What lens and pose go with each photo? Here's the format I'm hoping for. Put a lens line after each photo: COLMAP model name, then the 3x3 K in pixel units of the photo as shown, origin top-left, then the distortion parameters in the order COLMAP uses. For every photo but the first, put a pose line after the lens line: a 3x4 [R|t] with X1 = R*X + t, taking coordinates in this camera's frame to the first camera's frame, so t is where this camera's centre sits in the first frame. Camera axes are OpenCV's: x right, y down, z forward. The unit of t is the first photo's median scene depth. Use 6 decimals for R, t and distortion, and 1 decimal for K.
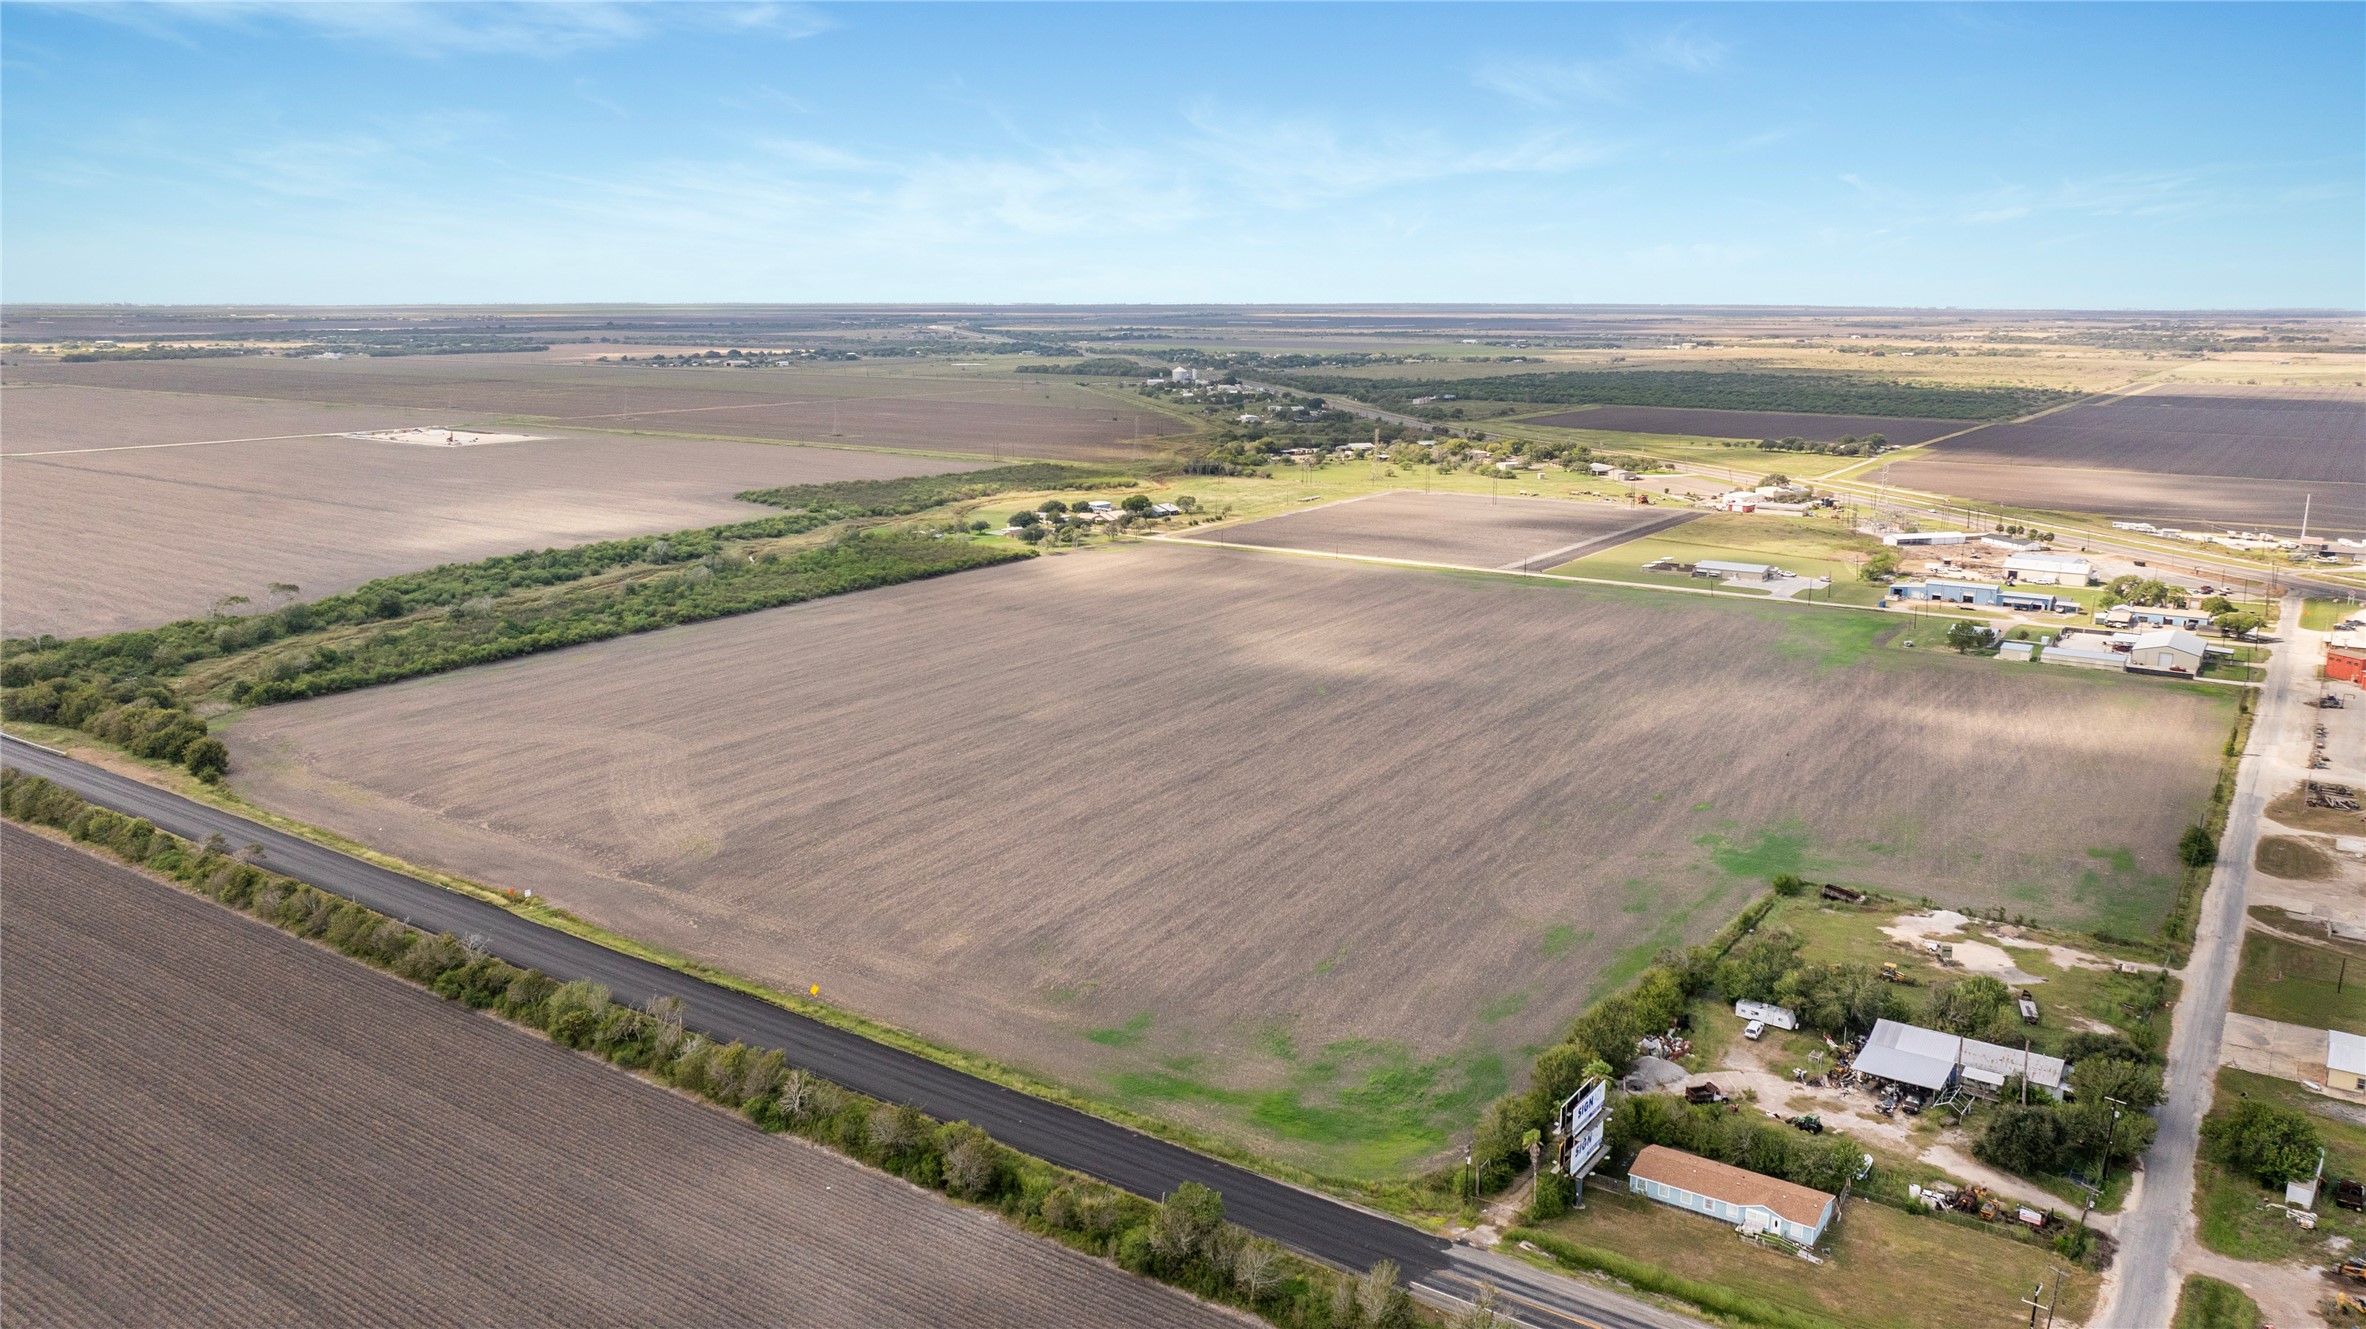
lens RADIAL K [[1681.4, 0, 1183.0], [0, 1681.4, 664.5], [0, 0, 1]] dist [-0.052479, 0.063575]
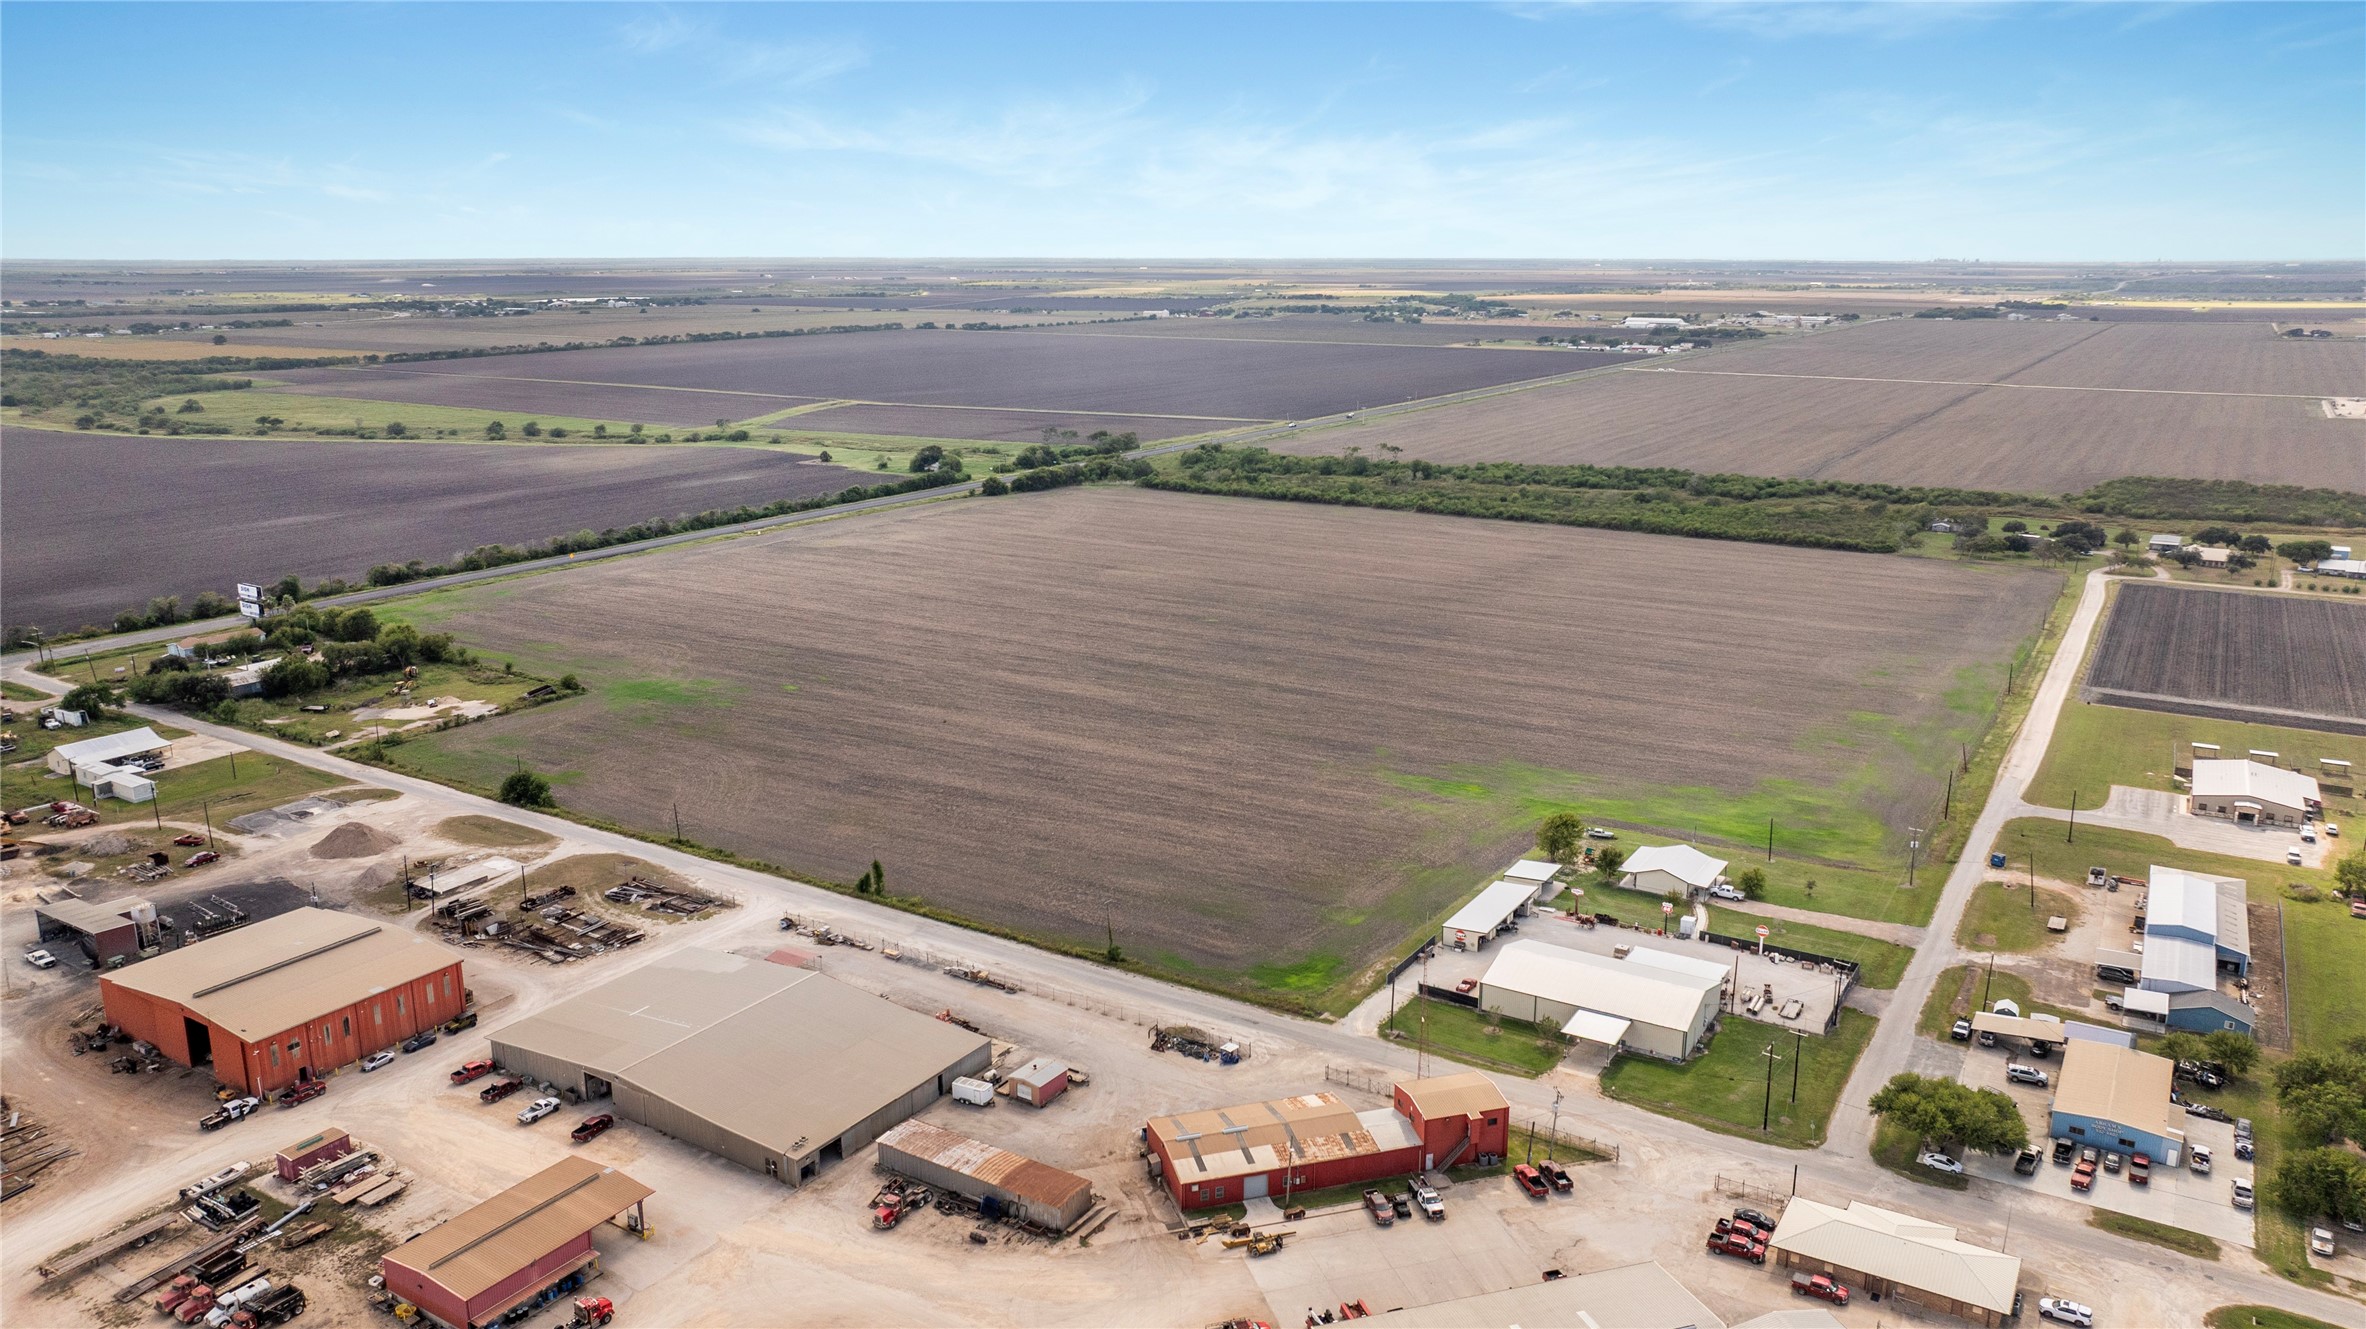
lens RADIAL K [[1633.4, 0, 1183.0], [0, 1633.4, 664.5], [0, 0, 1]] dist [-0.009225, -0.004153]
pose [[0.034805, 0.240901, -0.969925, 1.756640], [-0.202554, 0.952071, 0.229198, -0.305044], [0.978652, 0.188485, 0.081933, 1.450755]]
